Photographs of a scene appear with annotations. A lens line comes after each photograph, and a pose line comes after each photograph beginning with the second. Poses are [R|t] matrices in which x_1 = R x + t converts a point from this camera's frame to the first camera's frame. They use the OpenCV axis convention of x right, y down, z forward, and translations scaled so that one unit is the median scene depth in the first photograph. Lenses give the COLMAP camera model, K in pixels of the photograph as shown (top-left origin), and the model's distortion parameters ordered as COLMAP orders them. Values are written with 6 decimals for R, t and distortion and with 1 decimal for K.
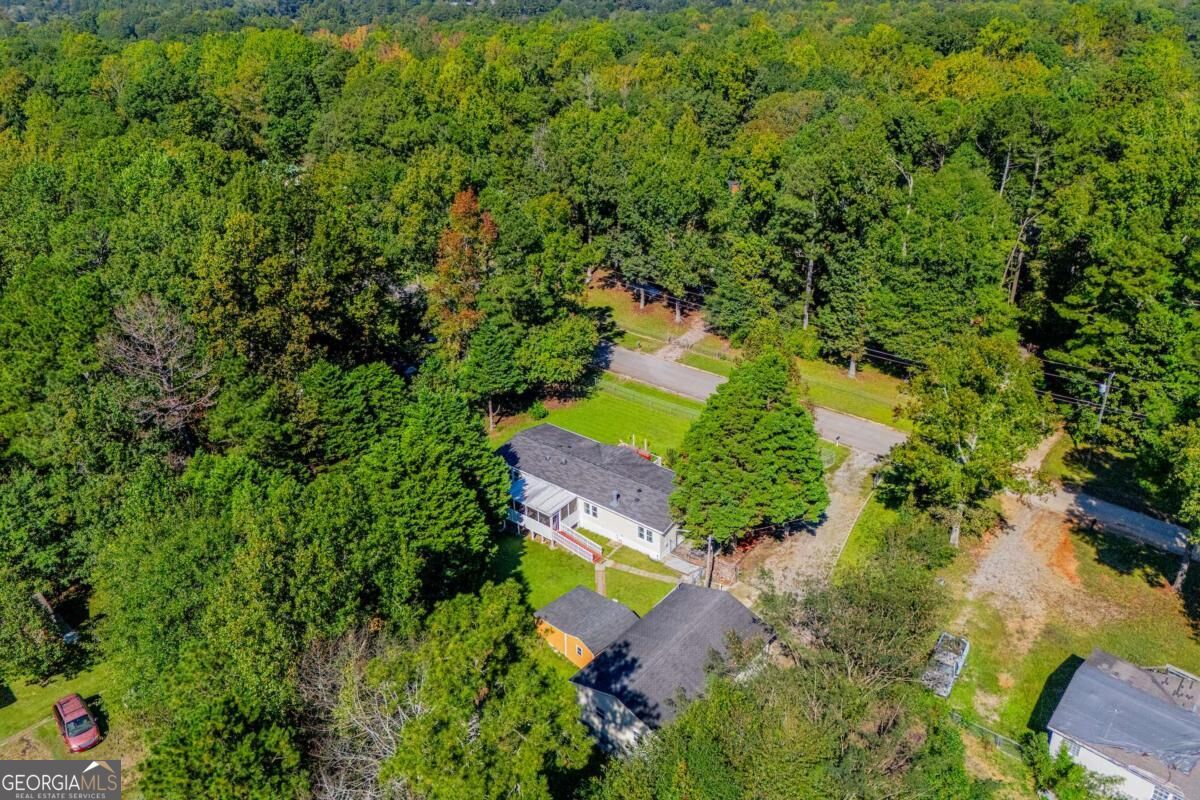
lens RADIAL K [[891.1, 0, 600.1], [0, 891.1, 343.4], [0, 0, 1]] dist [0.117030, -0.126628]
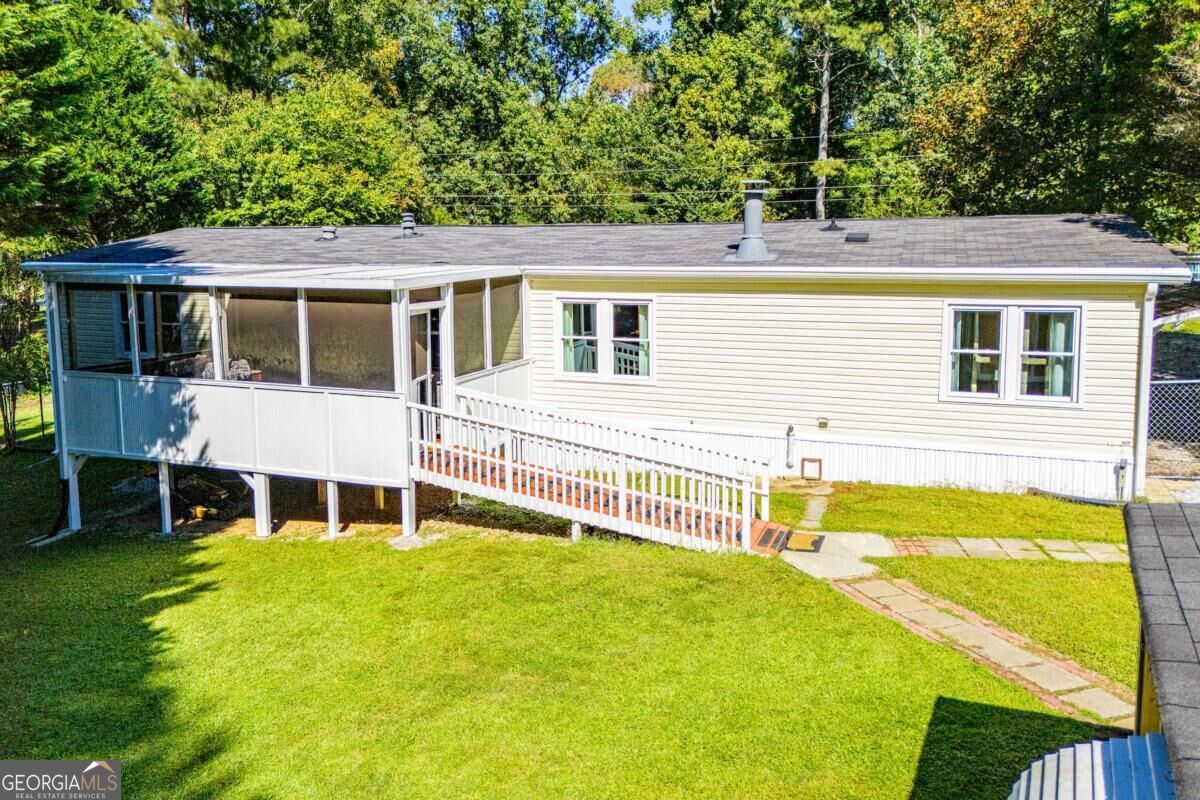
lens RADIAL K [[891.1, 0, 600.1], [0, 891.1, 343.4], [0, 0, 1]] dist [0.117030, -0.126628]
pose [[0.951395, -0.019296, 0.307369, -0.064904], [0.111107, 0.952329, -0.284122, 0.230478], [-0.287233, 0.304463, 0.908185, 0.805258]]
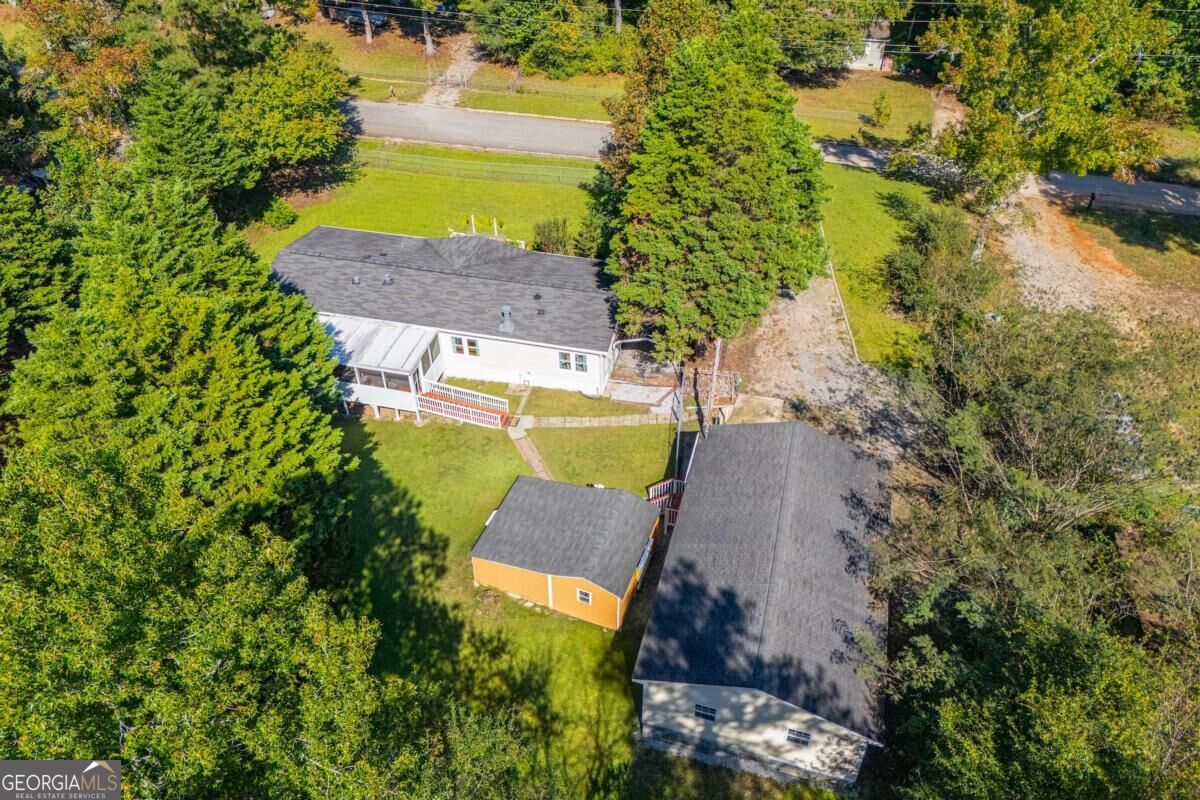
lens RADIAL K [[891.1, 0, 600.1], [0, 891.1, 343.4], [0, 0, 1]] dist [0.117030, -0.126628]
pose [[0.909745, -0.249728, 0.331662, -0.122039], [0.164900, 0.950498, 0.263367, 0.039760], [-0.381013, -0.184906, 0.905891, 0.407190]]
